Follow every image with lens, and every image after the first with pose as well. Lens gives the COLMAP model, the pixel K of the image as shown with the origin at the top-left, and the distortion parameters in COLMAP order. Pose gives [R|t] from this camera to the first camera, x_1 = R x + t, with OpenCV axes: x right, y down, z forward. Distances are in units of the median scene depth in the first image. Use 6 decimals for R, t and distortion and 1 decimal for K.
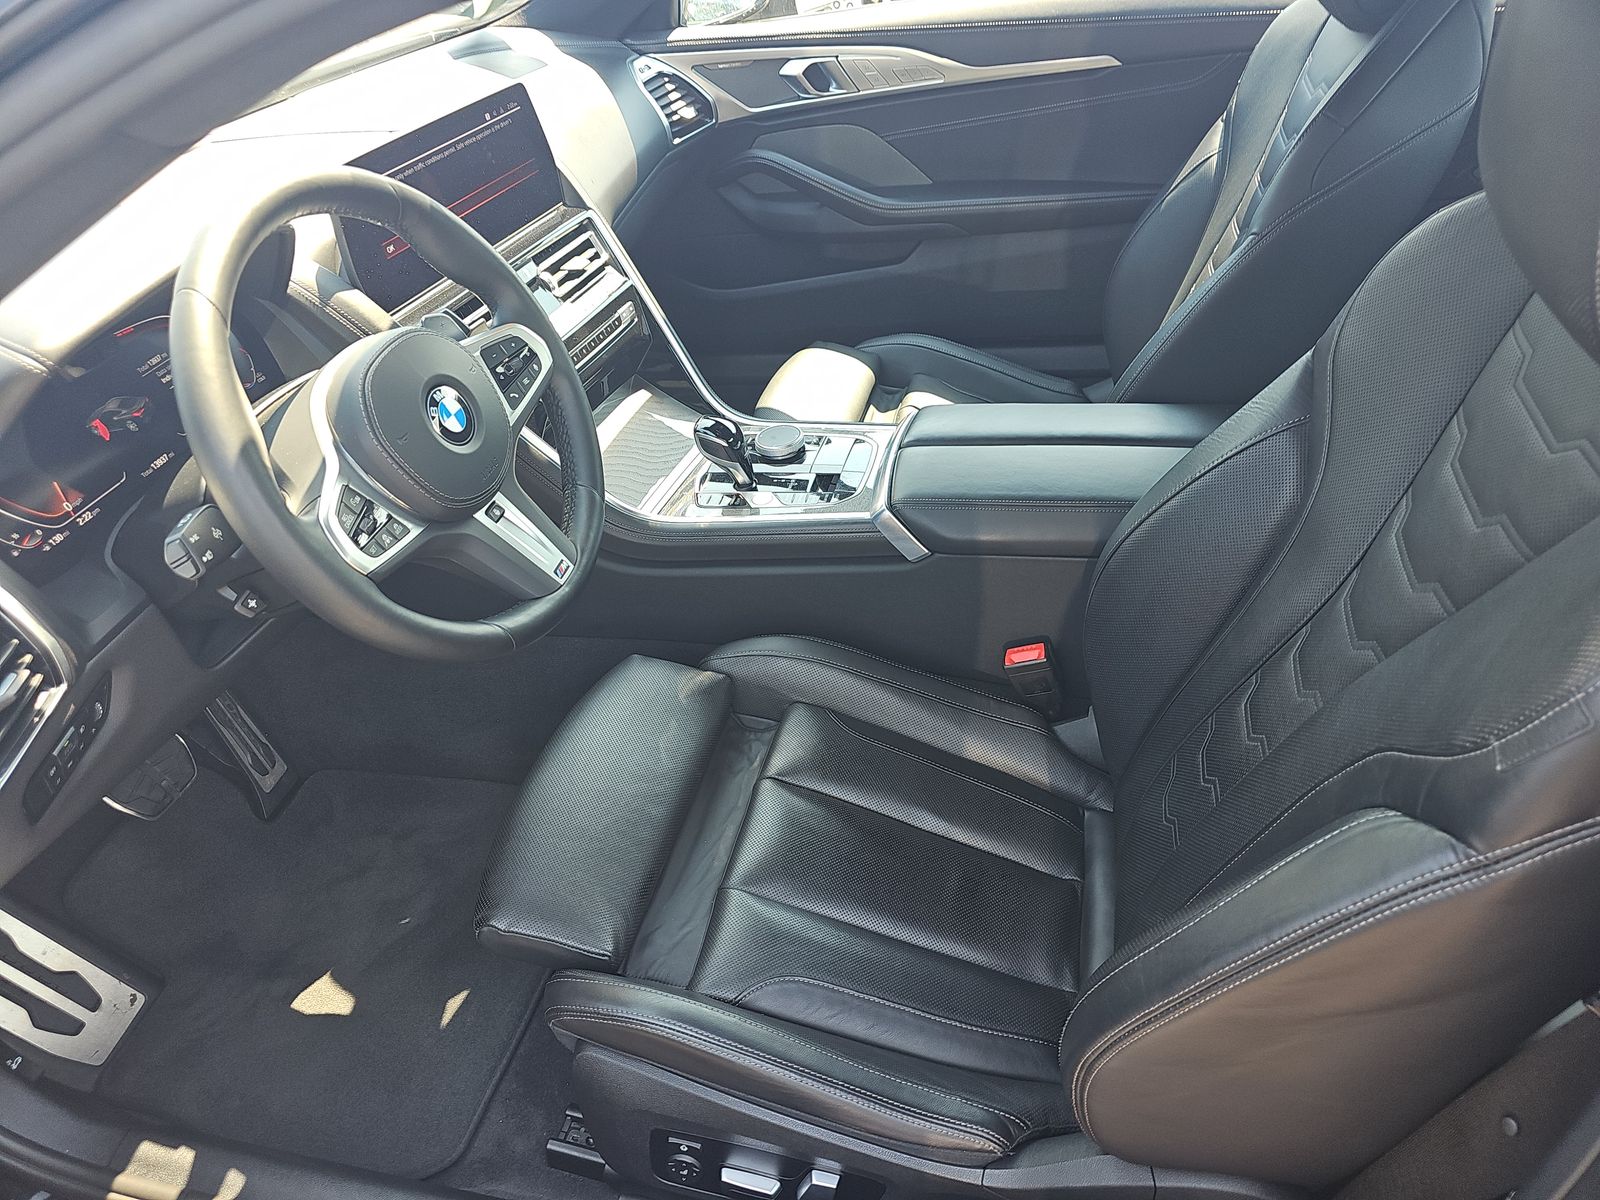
lens RADIAL K [[1062.8, 0, 769.6], [0, 1062.8, 624.0], [0, 0, 1]] dist [0.039157, -0.040669]
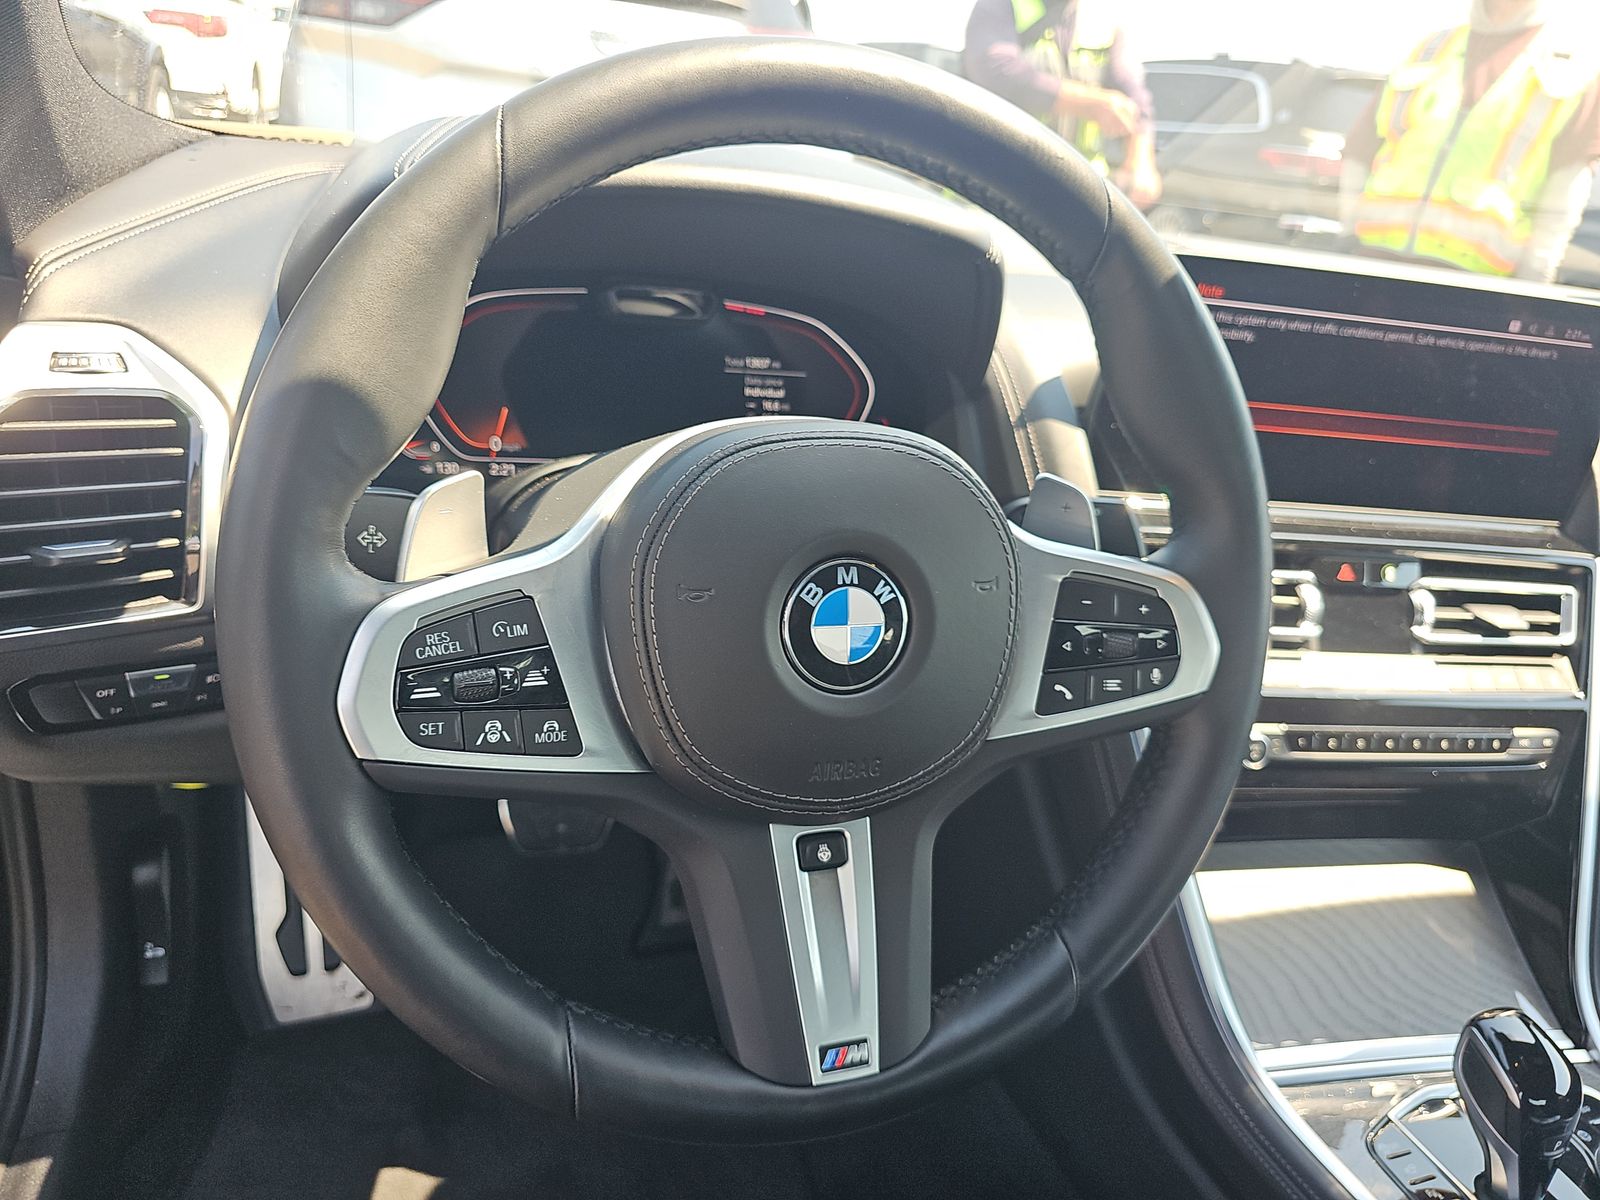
lens RADIAL K [[1088.3, 0, 803.6], [0, 1088.3, 610.6], [0, 0, 1]] dist [0.038019, -0.040037]
pose [[0.537120, 0.523503, -0.661397, -0.007066], [-0.668519, 0.742352, 0.044677, -0.129181], [0.514378, 0.418160, 0.748704, 0.402638]]
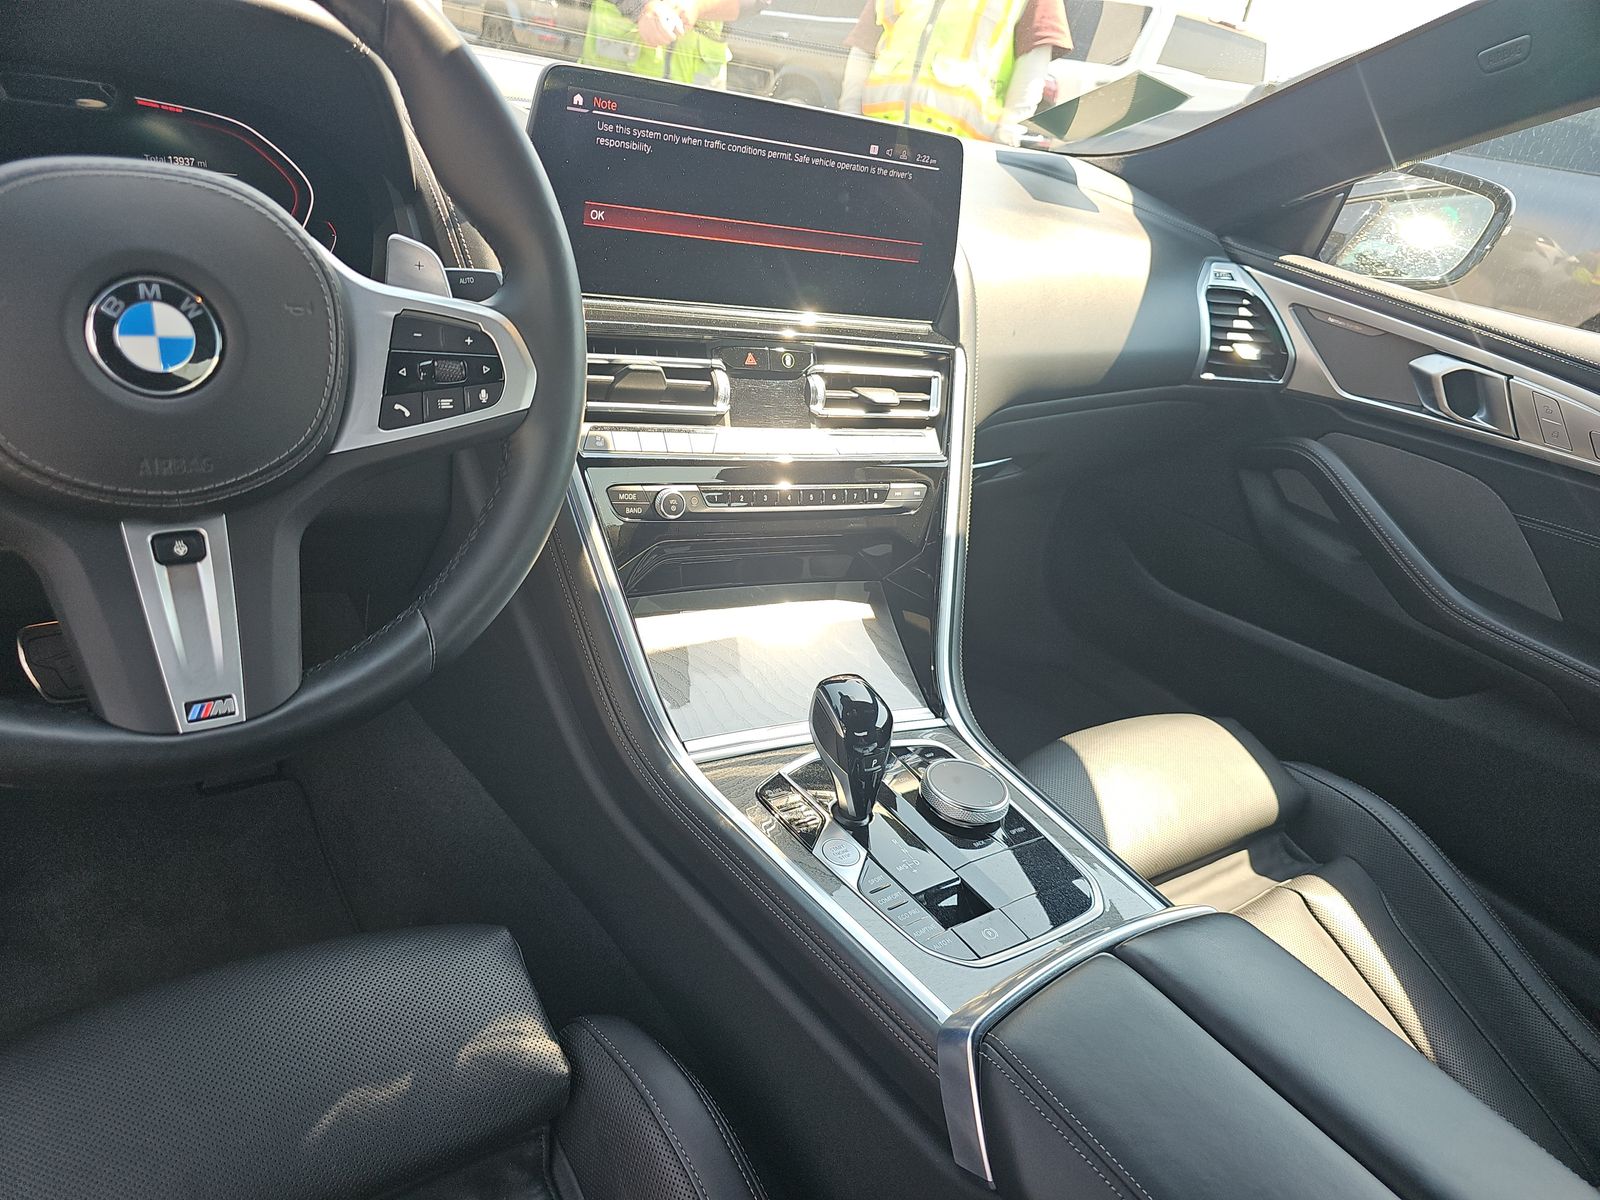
lens RADIAL K [[1062.8, 0, 769.6], [0, 1062.8, 624.0], [0, 0, 1]] dist [0.039157, -0.040669]
pose [[0.719951, 0.532097, -0.445582, 0.135845], [-0.610598, 0.790815, -0.042217, -0.151841], [0.329909, 0.302466, 0.894245, 0.420602]]
